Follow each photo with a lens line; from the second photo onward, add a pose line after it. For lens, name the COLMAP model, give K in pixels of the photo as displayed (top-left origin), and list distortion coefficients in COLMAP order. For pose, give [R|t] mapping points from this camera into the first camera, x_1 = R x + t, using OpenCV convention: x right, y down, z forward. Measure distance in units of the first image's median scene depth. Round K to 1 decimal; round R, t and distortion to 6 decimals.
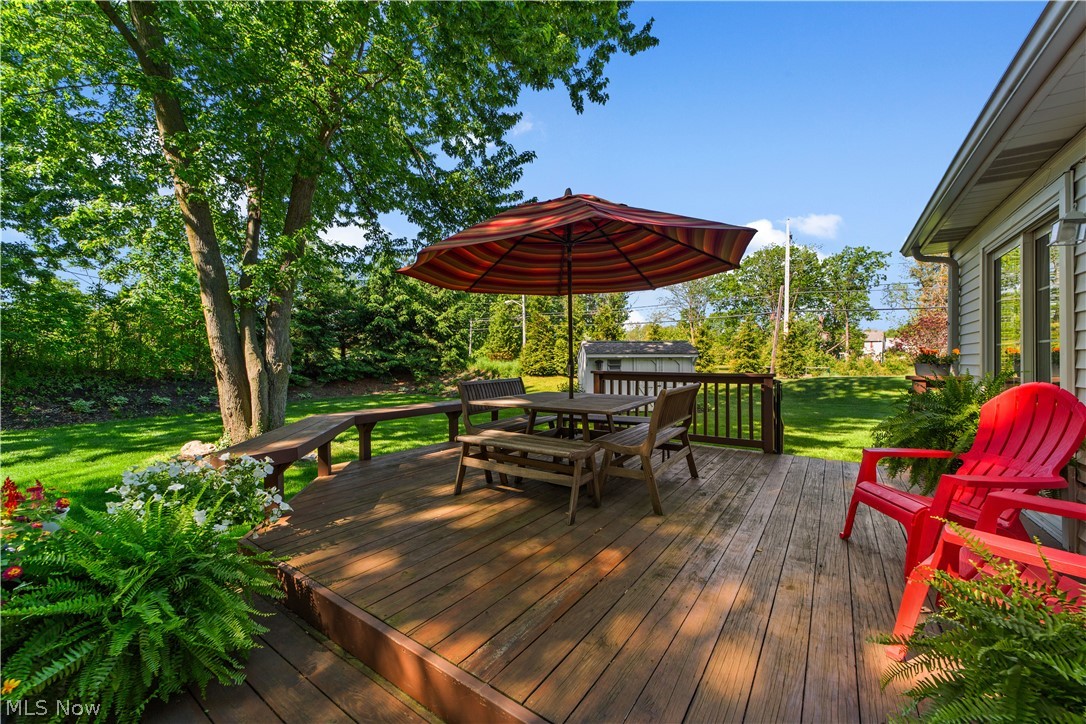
lens RADIAL K [[418.4, 0, 542.7], [0, 418.4, 355.5], [0, 0, 1]] dist [-0.002380, -0.000151]
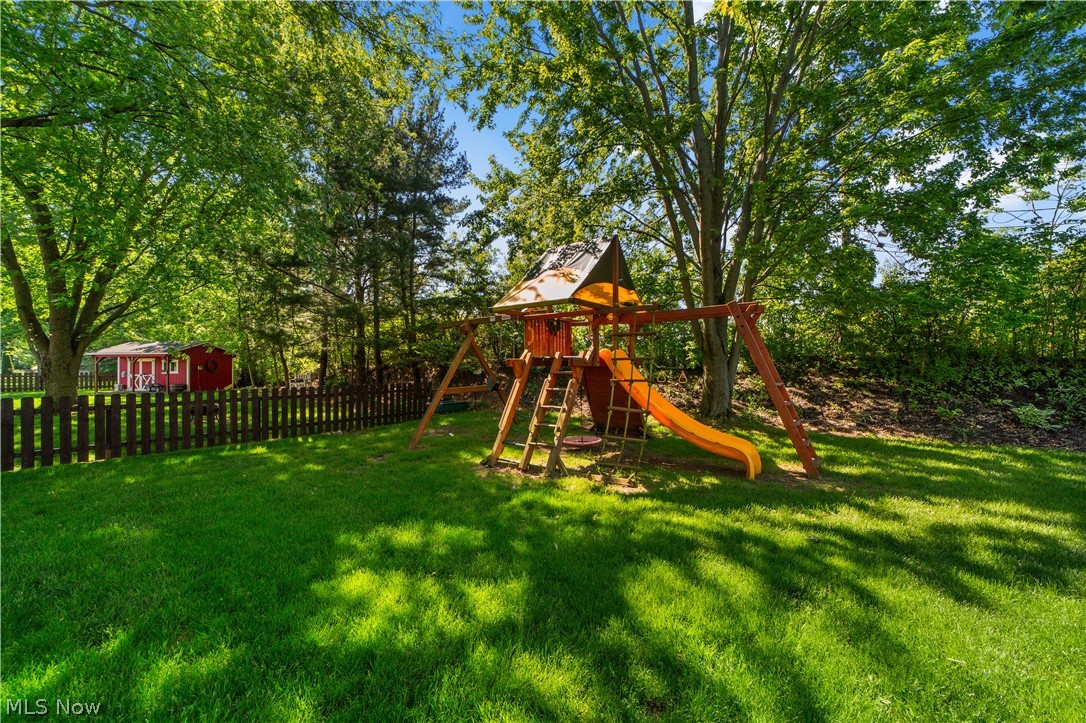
lens RADIAL K [[379.1, 0, 539.4], [0, 379.1, 358.4], [0, 0, 1]] dist [0.000918, -0.000004]
pose [[-0.046900, 0.017545, -0.998745, -0.403175], [0.005836, 0.999833, 0.017290, 0.017179], [0.998883, -0.005018, -0.046995, 0.237486]]
